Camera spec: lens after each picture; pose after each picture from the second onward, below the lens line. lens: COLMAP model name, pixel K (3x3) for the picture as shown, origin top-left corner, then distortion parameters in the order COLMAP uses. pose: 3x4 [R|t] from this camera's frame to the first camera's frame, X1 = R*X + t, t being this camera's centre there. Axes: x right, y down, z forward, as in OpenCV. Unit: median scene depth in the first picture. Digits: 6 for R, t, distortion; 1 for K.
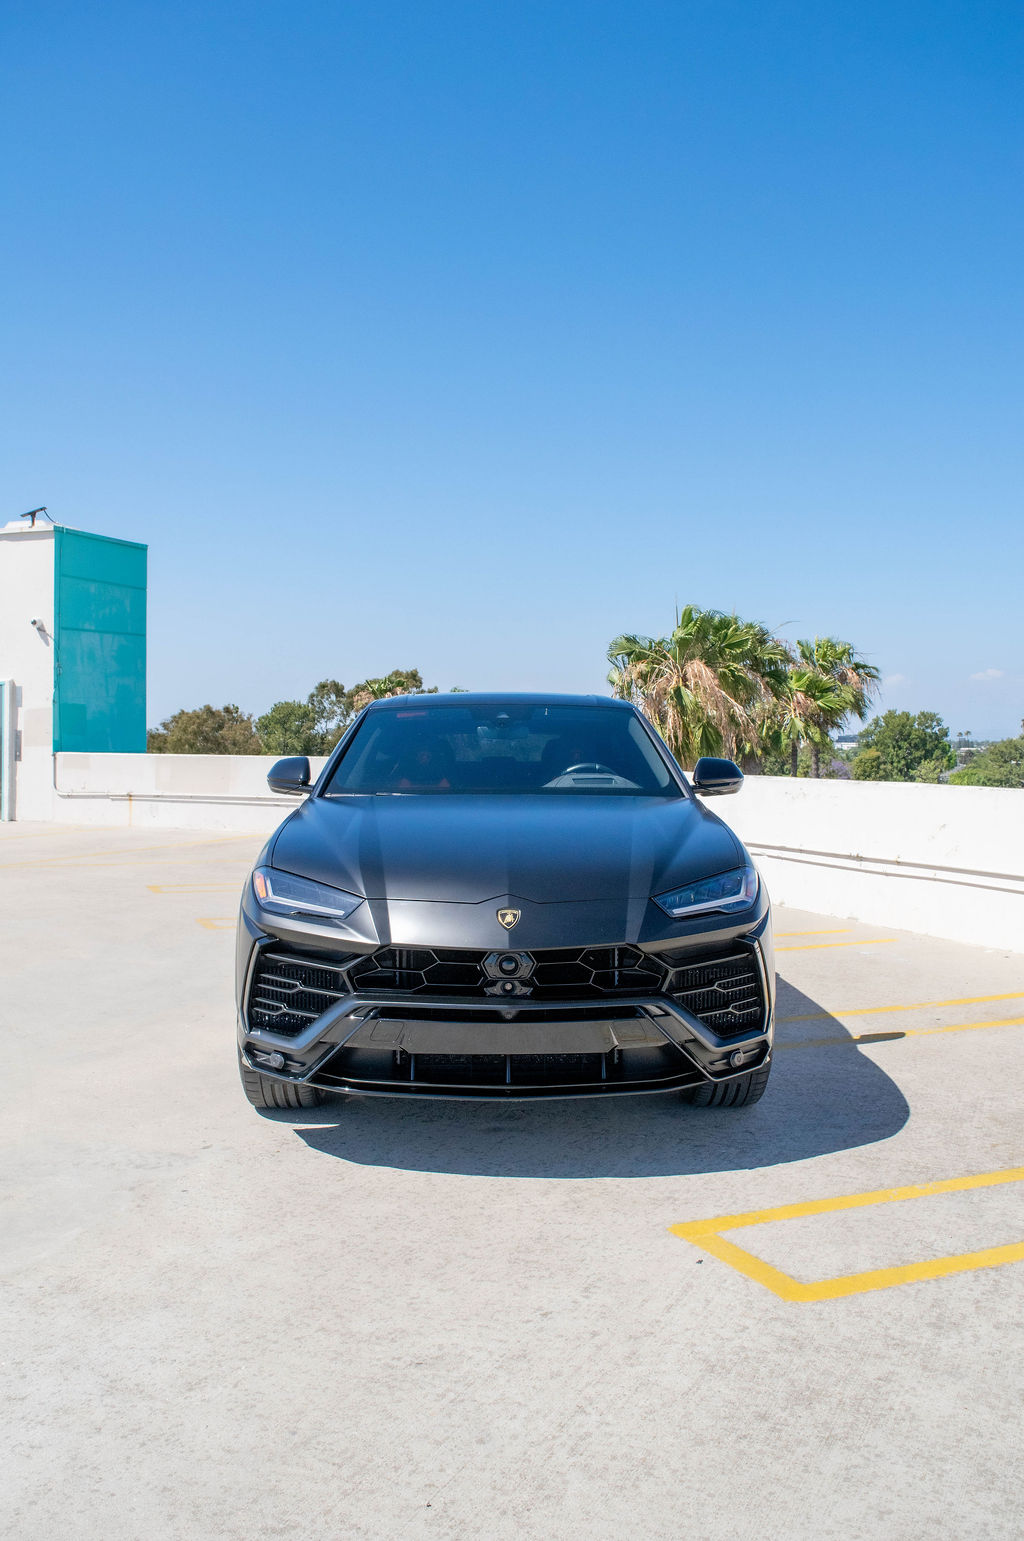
lens RADIAL K [[1387.4, 0, 504.2], [0, 1387.4, 768.9], [0, 0, 1]] dist [-0.067975, 0.011005]
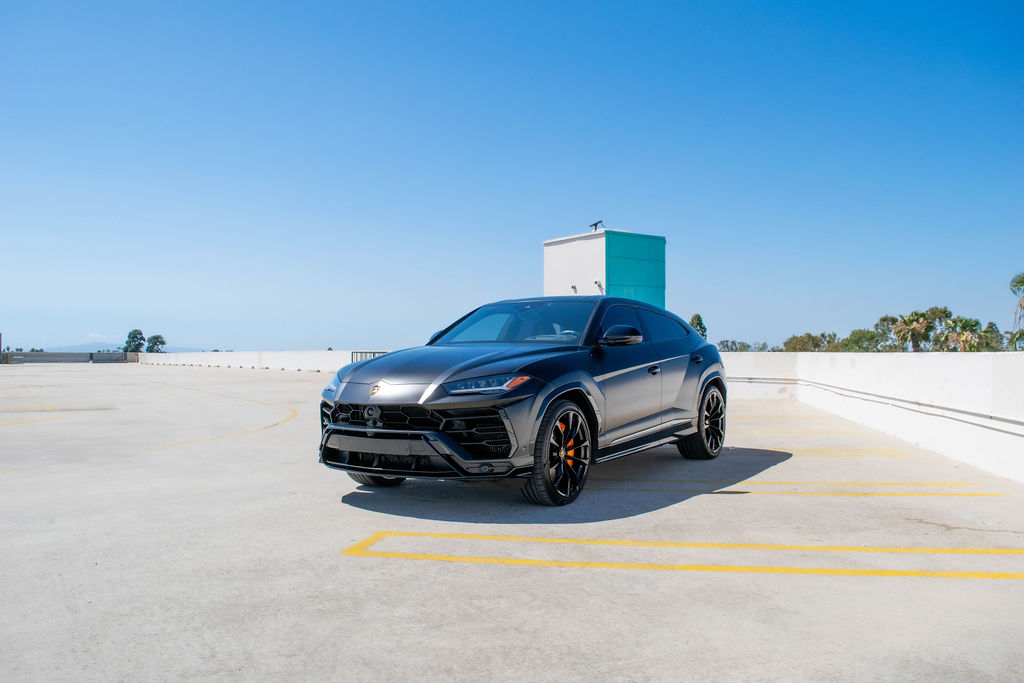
lens RADIAL K [[828.2, 0, 517.9], [0, 828.2, 343.6], [0, 0, 1]] dist [-0.087642, 0.007708]
pose [[0.823324, -0.013623, -0.567408, 0.865541], [-0.007996, 0.999334, -0.035596, 0.074491], [0.567515, 0.033844, 0.822667, 0.059681]]
